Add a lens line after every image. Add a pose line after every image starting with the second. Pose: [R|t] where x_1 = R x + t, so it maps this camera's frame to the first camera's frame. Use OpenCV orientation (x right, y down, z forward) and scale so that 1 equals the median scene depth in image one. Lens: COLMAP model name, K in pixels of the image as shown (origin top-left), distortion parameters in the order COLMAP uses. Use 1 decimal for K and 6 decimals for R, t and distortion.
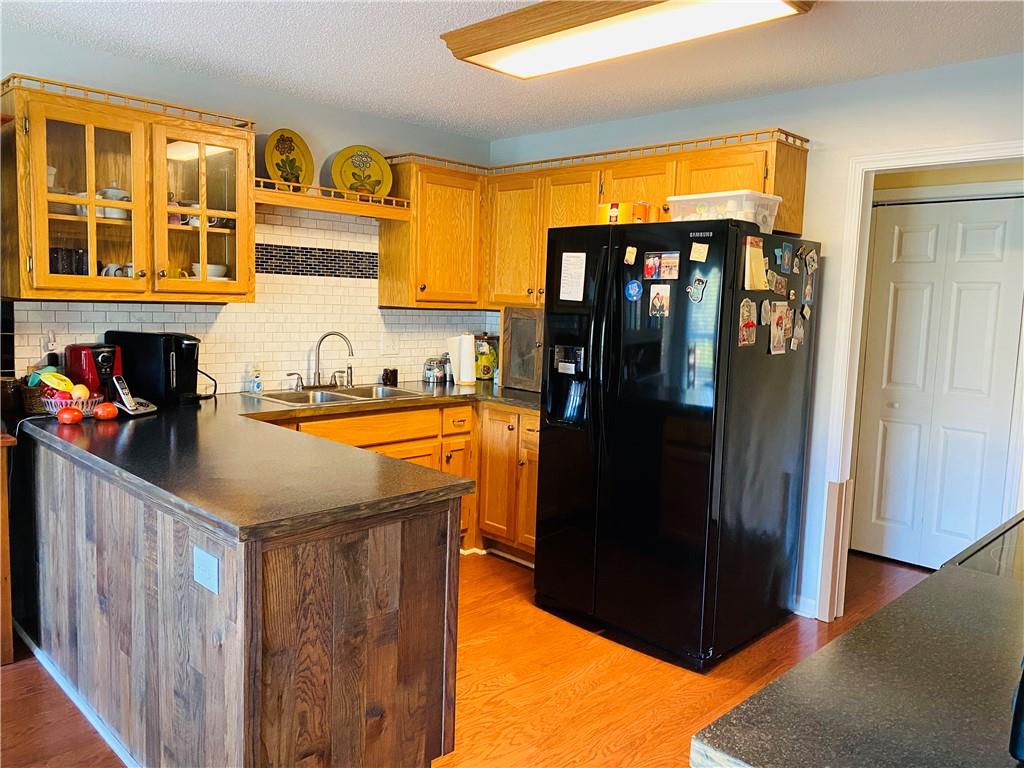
lens RADIAL K [[777.6, 0, 512.9], [0, 777.6, 377.0], [0, 0, 1]] dist [0.049390, -0.063980]
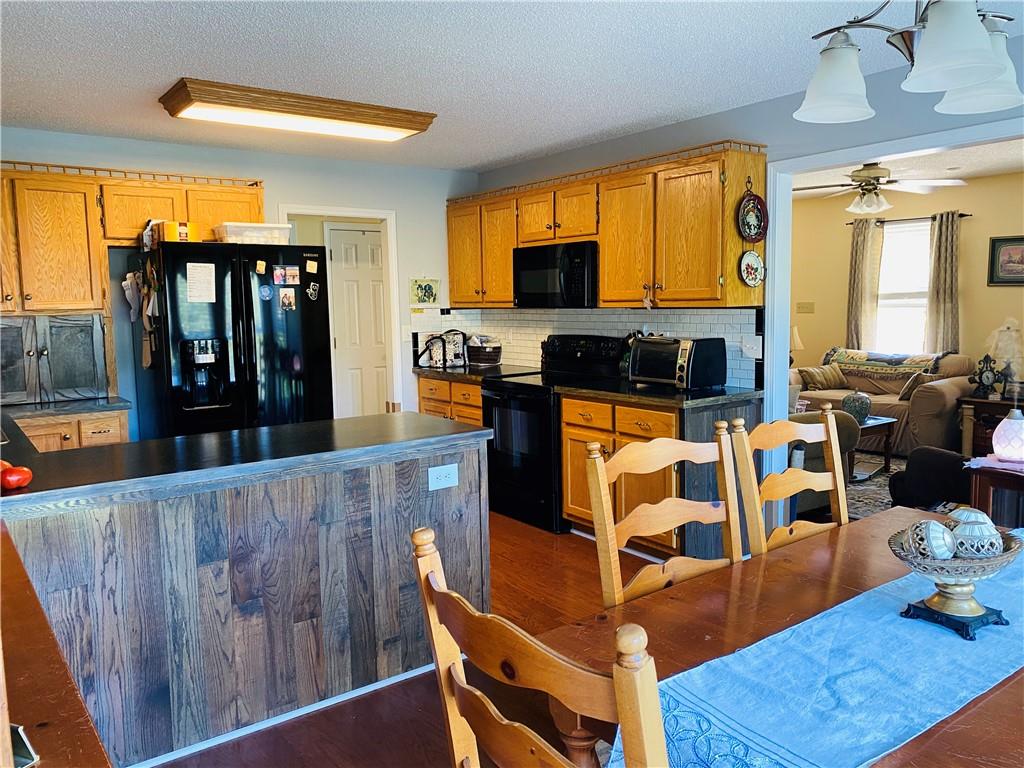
lens RADIAL K [[768.4, 0, 516.2], [0, 768.4, 377.3], [0, 0, 1]] dist [0.106325, -0.196389]
pose [[0.138794, -0.133911, 0.981226, -0.923457], [0.122164, 0.985563, 0.117222, -0.056465], [-0.982757, 0.103600, 0.153149, 0.296471]]
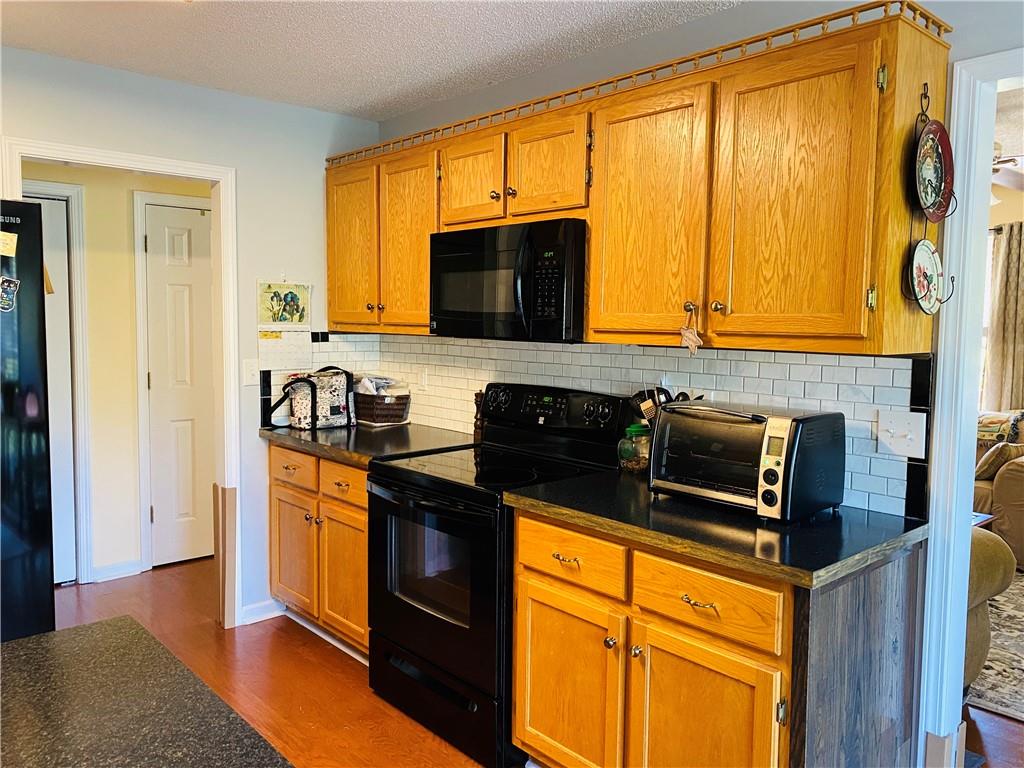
lens RADIAL K [[768.4, 0, 516.2], [0, 768.4, 377.3], [0, 0, 1]] dist [0.106325, -0.196389]
pose [[0.041898, -0.106438, 0.993436, -0.356455], [0.089200, 0.990737, 0.102387, -0.049828], [-0.995132, 0.084325, 0.051004, 0.371668]]
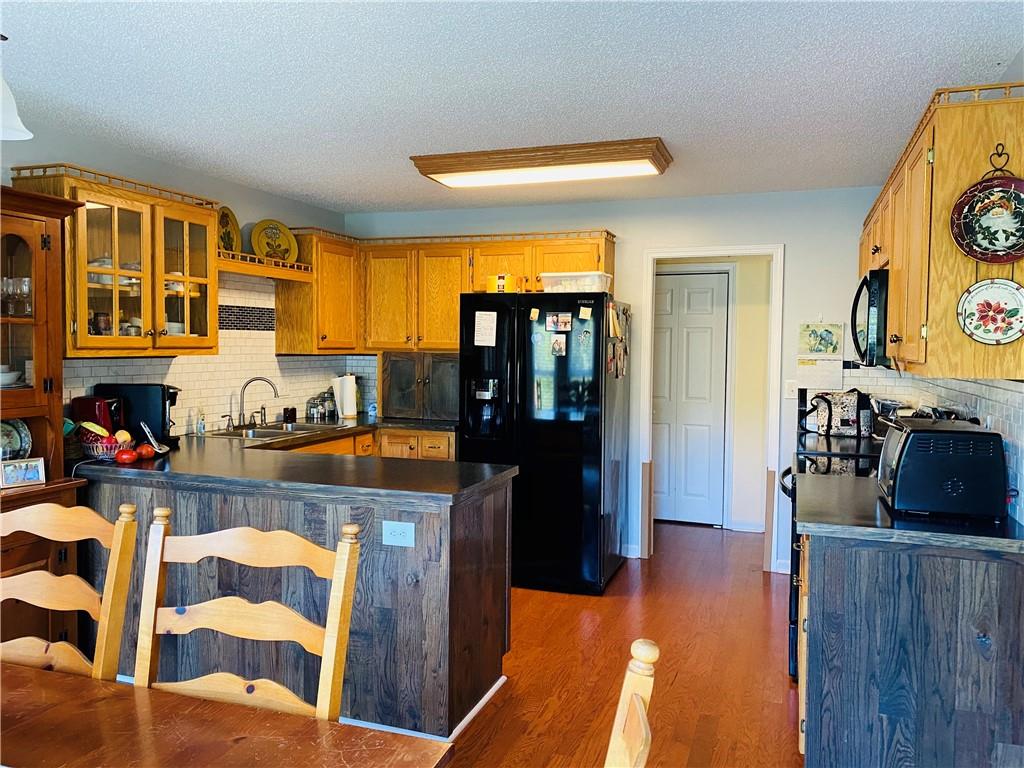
lens RADIAL K [[785.2, 0, 514.3], [0, 785.2, 372.5], [0, 0, 1]] dist [0.033488, -0.034311]
pose [[0.901578, -0.039571, 0.430804, -0.412215], [0.063009, 0.997200, -0.040268, 0.006272], [-0.428004, 0.063449, 0.901547, -0.232479]]
